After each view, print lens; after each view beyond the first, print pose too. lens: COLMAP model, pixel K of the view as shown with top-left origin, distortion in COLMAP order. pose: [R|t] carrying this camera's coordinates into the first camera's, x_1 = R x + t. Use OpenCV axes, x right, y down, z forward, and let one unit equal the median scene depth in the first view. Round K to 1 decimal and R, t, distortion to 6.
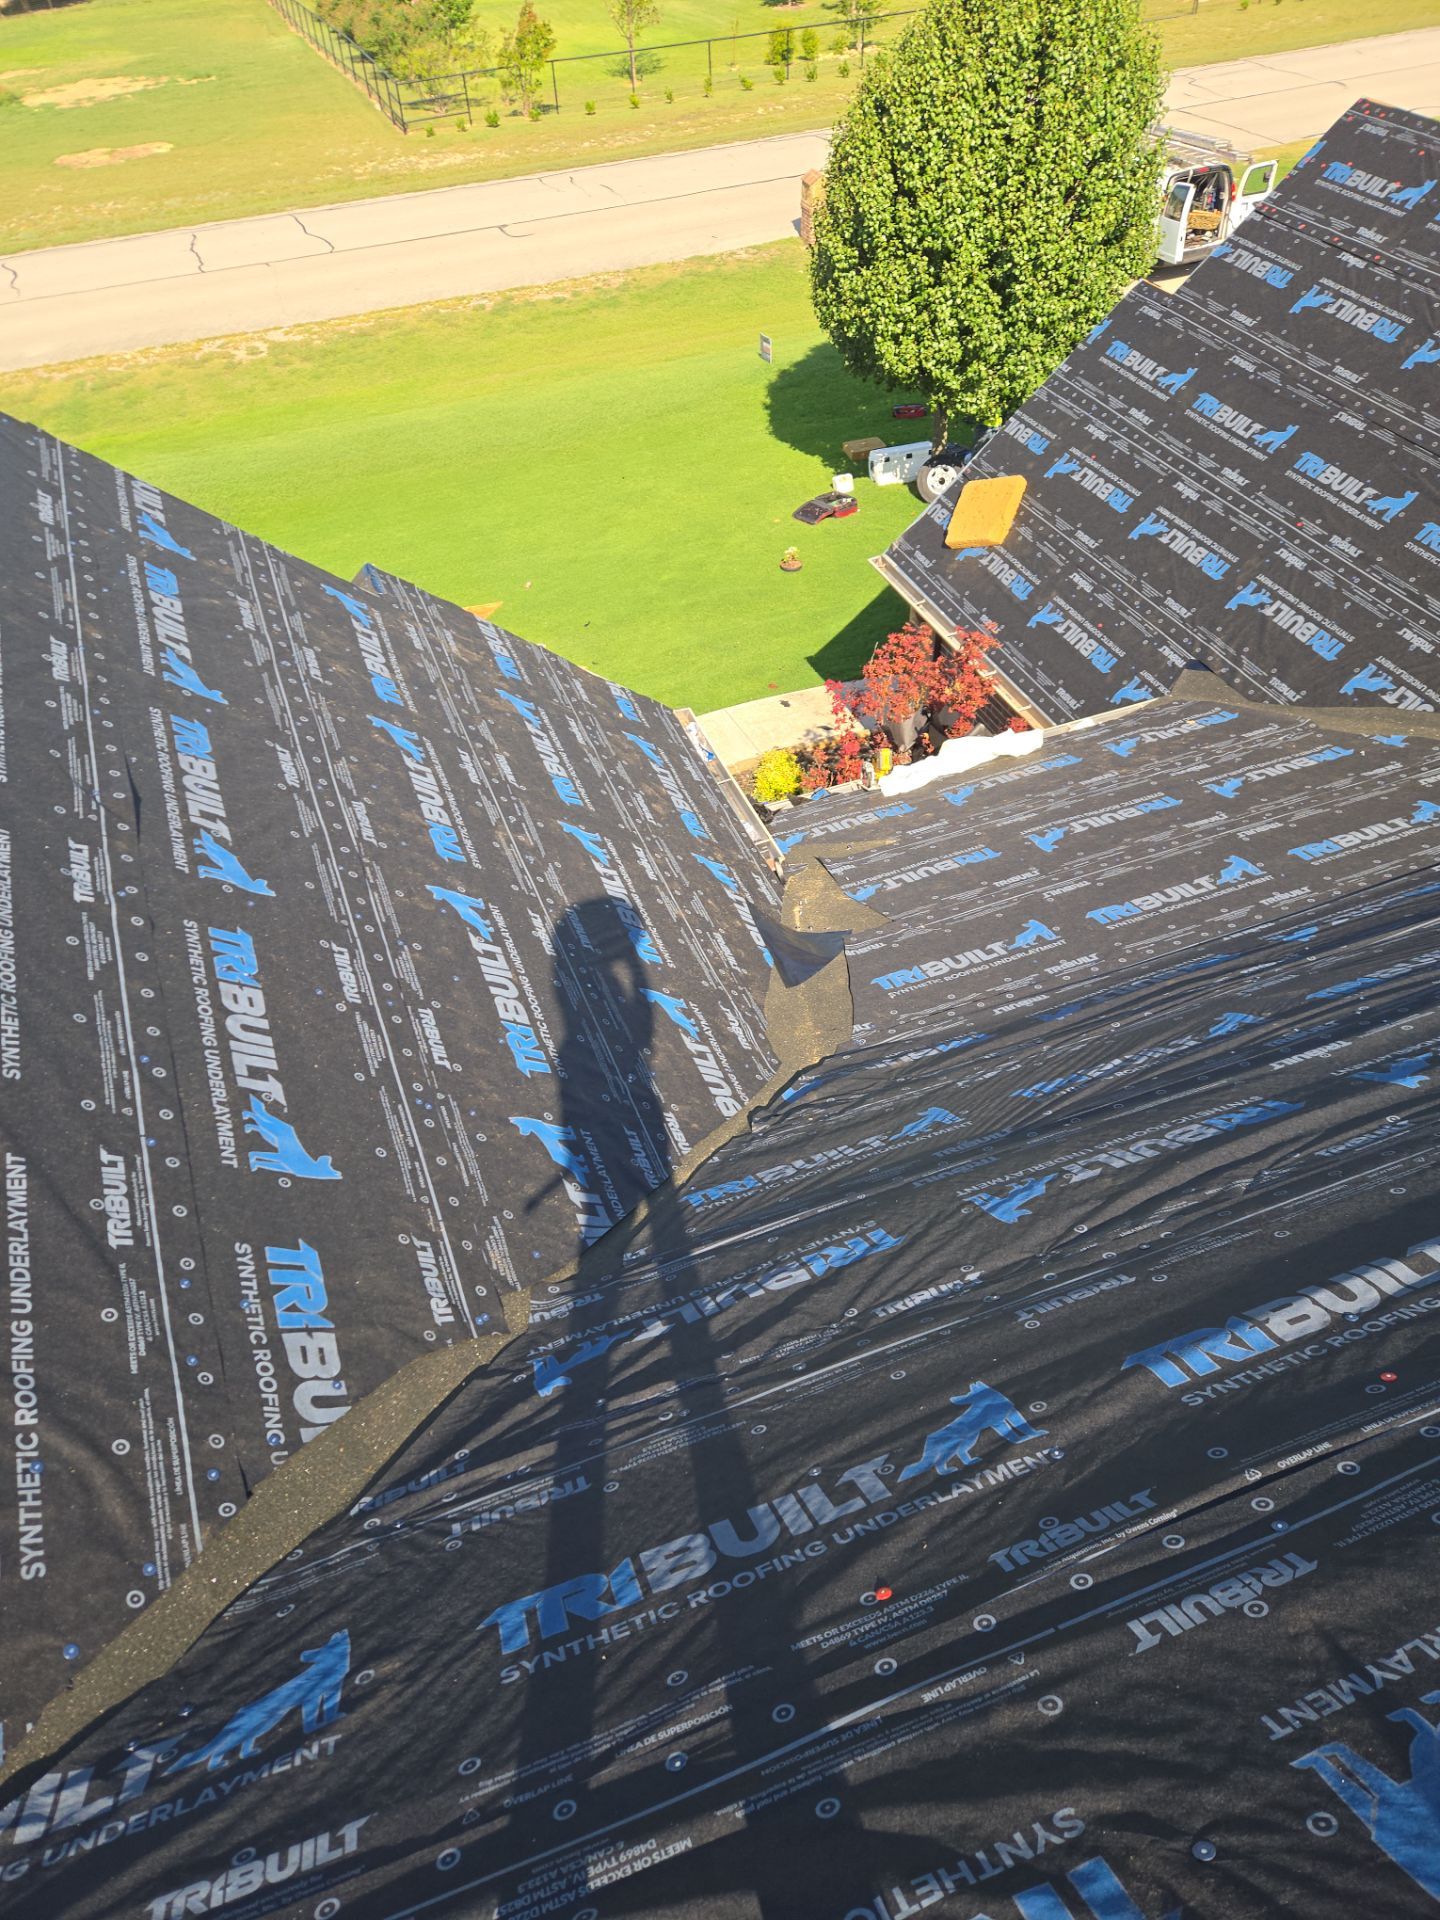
lens RADIAL K [[1271.7, 0, 706.8], [0, 1271.7, 949.7], [0, 0, 1]] dist [0.078440, -0.065259]
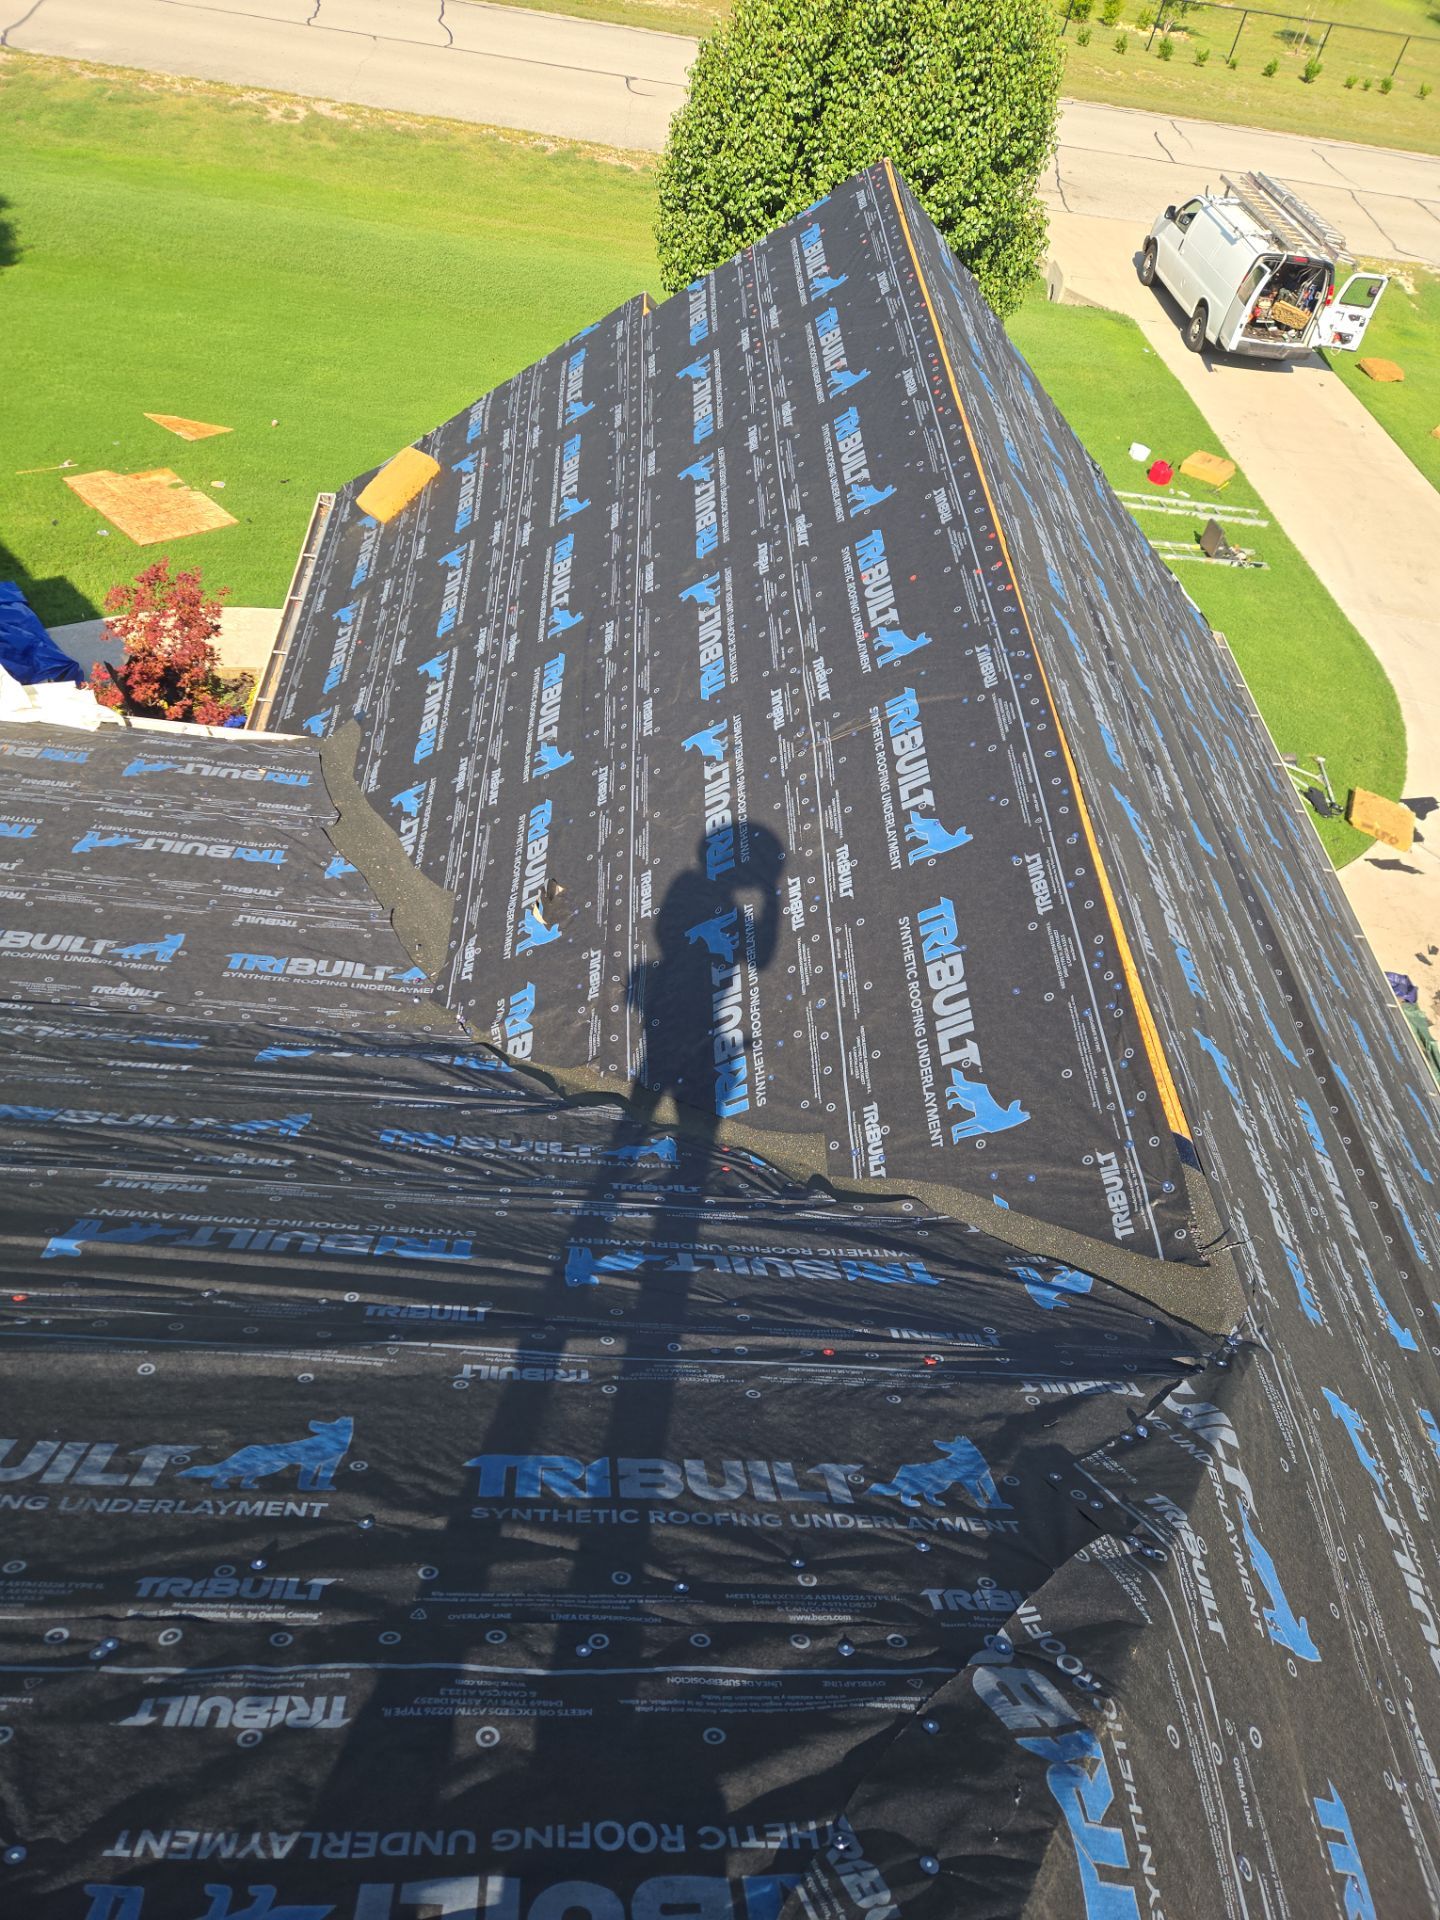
lens RADIAL K [[1271.7, 0, 681.7], [0, 1271.7, 948.8], [0, 0, 1]] dist [0.078440, -0.065259]
pose [[0.920188, 0.380068, -0.093819, 0.658930], [-0.373372, 0.924095, 0.081504, -0.208330], [0.117675, -0.039970, 0.992247, 0.141869]]
